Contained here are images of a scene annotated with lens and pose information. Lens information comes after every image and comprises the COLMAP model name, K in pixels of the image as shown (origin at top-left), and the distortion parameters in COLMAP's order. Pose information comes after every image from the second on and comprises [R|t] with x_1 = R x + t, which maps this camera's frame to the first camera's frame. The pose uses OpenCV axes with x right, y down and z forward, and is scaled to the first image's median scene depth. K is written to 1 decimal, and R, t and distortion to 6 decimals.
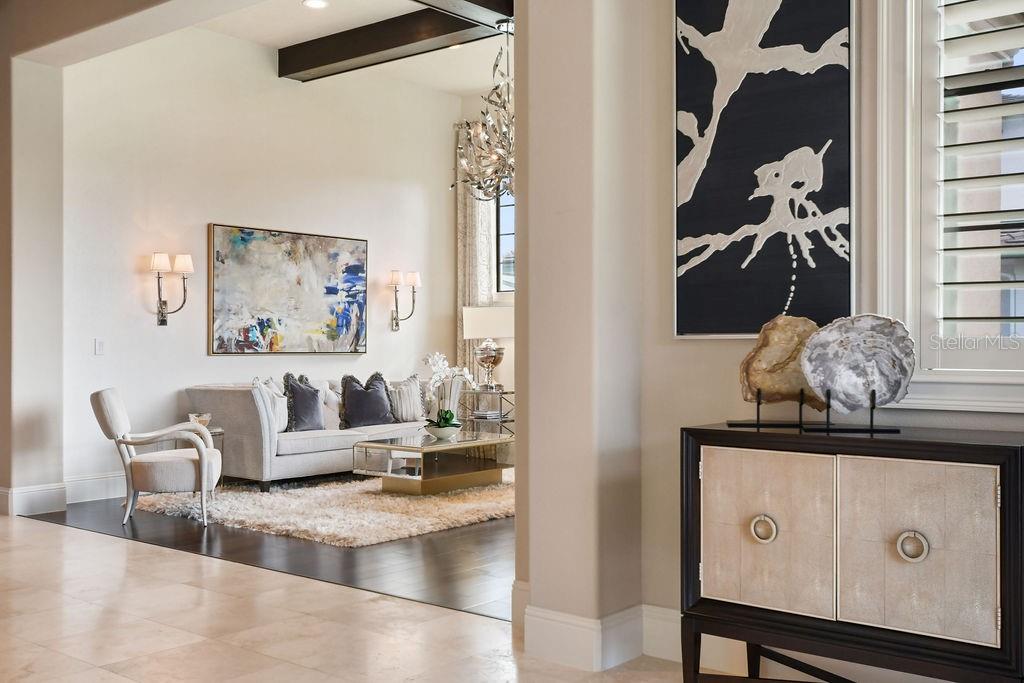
lens RADIAL K [[1070.3, 0, 511.9], [0, 1070.3, 341.1], [0, 0, 1]] dist [0.002009, 0.000000]
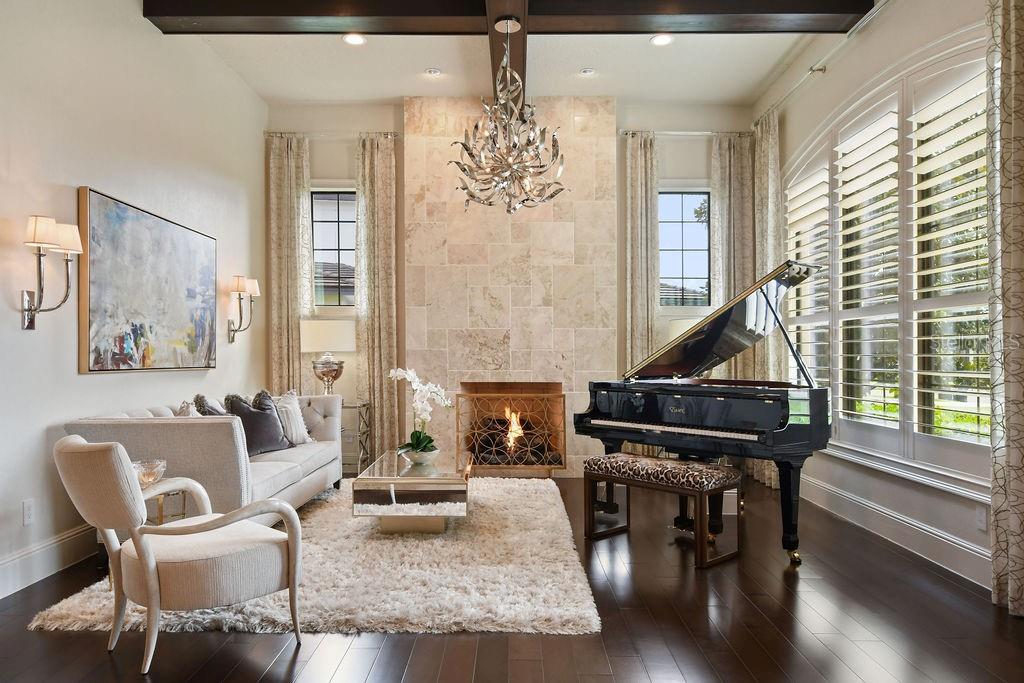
lens RADIAL K [[707.7, 0, 510.2], [0, 707.7, 347.7], [0, 0, 1]] dist [0.002846, 0.000229]
pose [[0.784741, 0.007847, 0.619774, -0.338284], [-0.000655, 0.999930, -0.011830, 0.001424], [-0.619823, 0.008877, 0.784691, 0.443389]]
